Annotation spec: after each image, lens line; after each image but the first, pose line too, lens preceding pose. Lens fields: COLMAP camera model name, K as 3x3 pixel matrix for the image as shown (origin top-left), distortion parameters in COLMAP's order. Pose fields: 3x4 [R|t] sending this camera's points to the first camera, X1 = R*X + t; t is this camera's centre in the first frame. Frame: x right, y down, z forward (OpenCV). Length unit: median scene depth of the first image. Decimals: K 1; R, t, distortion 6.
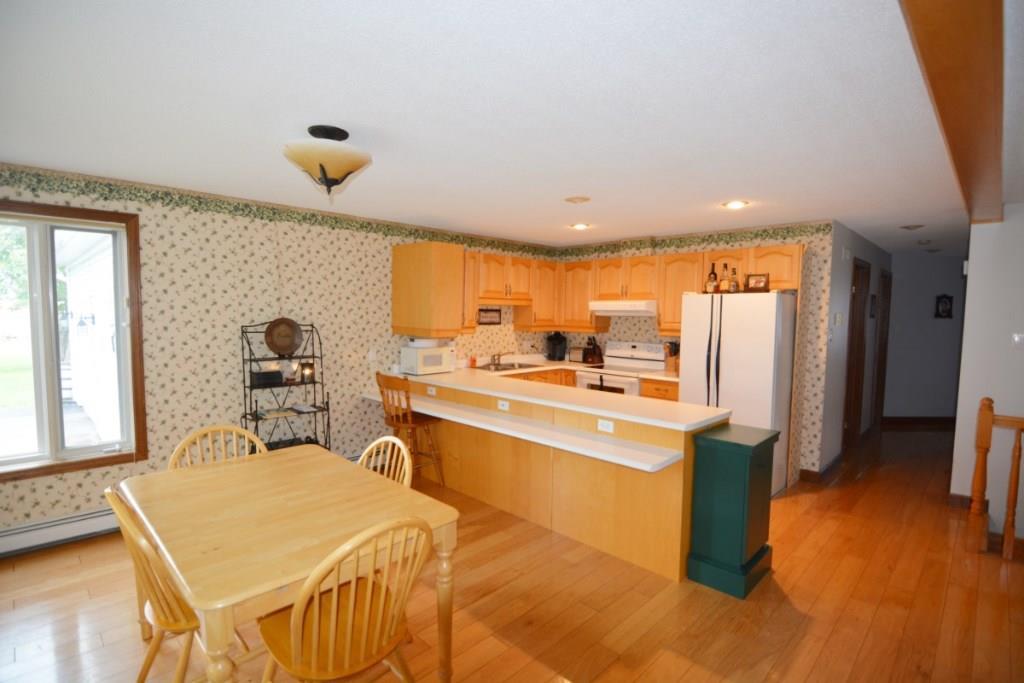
lens RADIAL K [[489.9, 0, 511.4], [0, 489.9, 341.3], [0, 0, 1]] dist [-0.035774, -0.001550]
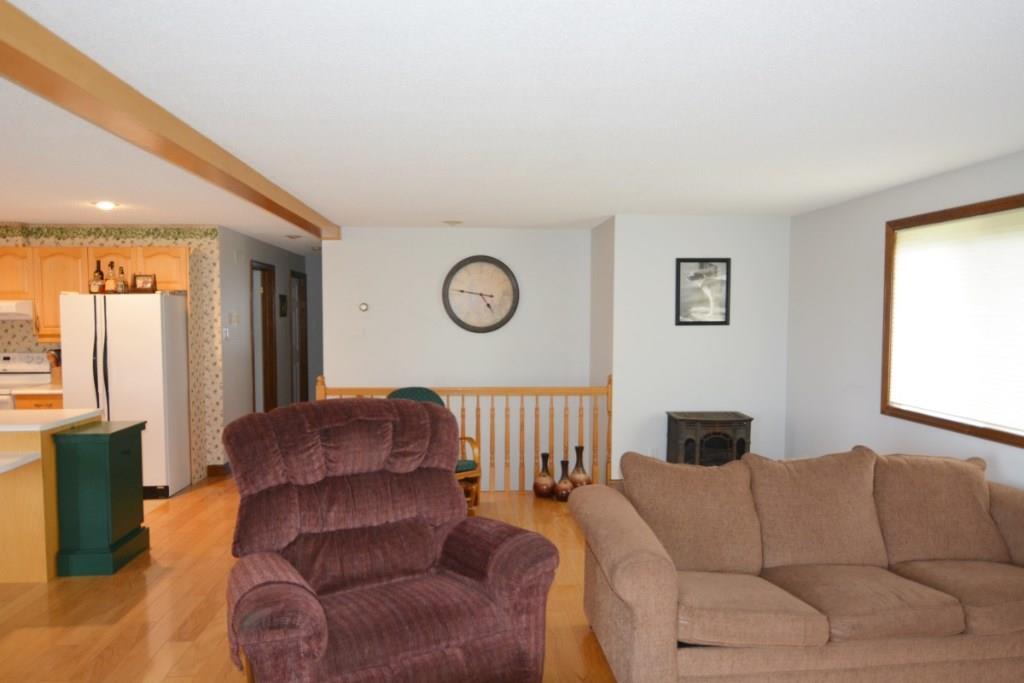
lens RADIAL K [[649.1, 0, 511.8], [0, 649.1, 347.2], [0, 0, 1]] dist [-0.017486, -0.003711]
pose [[0.649713, -0.050889, 0.758475, -0.008442], [0.055739, 0.998260, 0.019231, 0.024035], [-0.758134, 0.029782, 0.651419, -0.397258]]
